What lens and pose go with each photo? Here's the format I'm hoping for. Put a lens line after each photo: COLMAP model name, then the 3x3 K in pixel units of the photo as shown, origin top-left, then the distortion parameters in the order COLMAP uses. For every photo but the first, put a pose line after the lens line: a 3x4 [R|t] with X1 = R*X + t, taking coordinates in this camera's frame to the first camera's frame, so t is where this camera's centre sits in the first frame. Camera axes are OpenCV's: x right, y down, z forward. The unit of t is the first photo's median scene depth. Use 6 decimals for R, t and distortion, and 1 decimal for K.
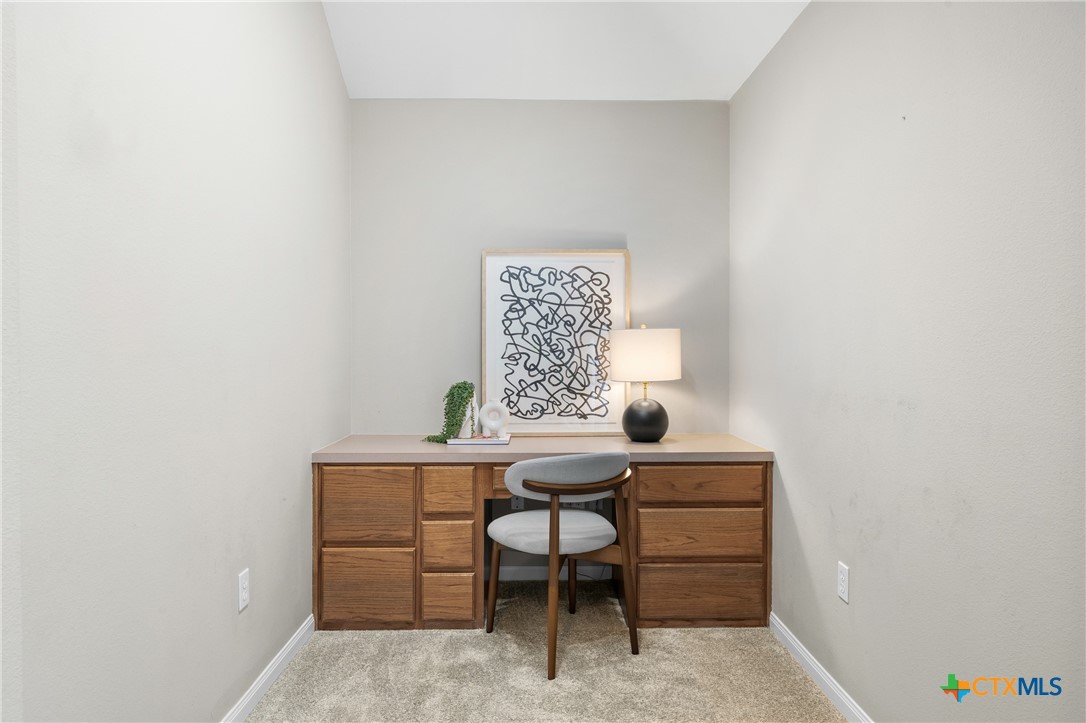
lens RADIAL K [[688.7, 0, 542.4], [0, 688.7, 360.4], [0, 0, 1]] dist [0.002892, 0.000341]
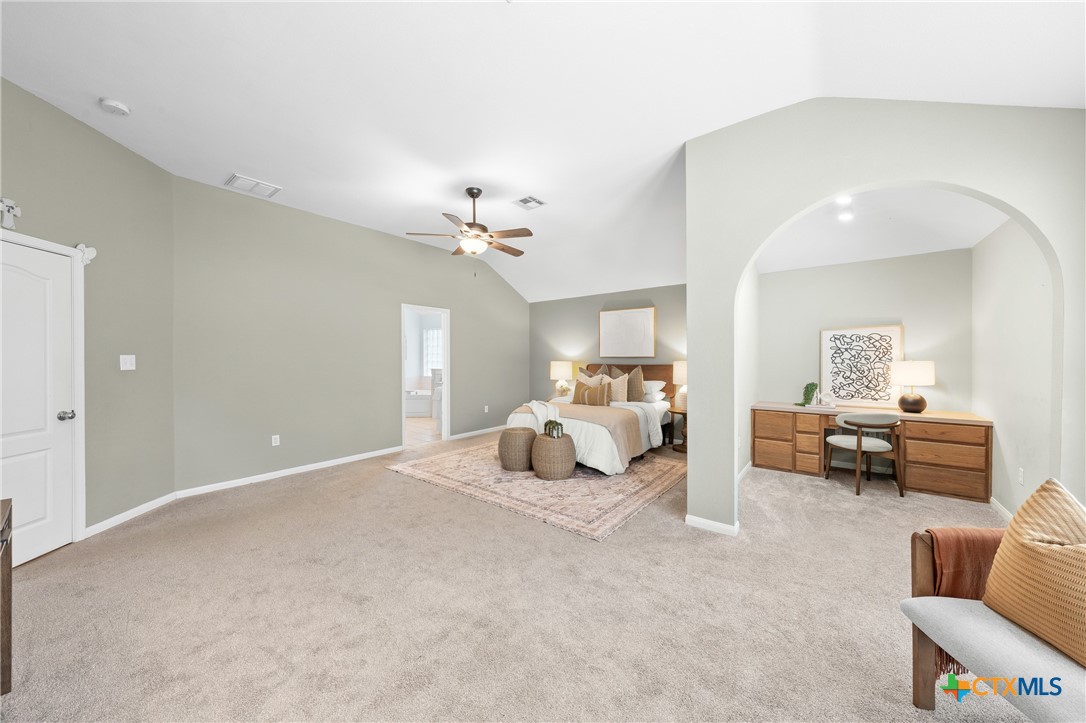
lens RADIAL K [[376.0, 0, 546.9], [0, 376.0, 361.5], [0, 0, 1]] dist [0.000234, 0.000176]
pose [[0.784100, 0.003582, -0.620624, -0.024652], [-0.003778, 0.999992, 0.000999, -0.048600], [0.620623, 0.001562, 0.784108, -0.763376]]
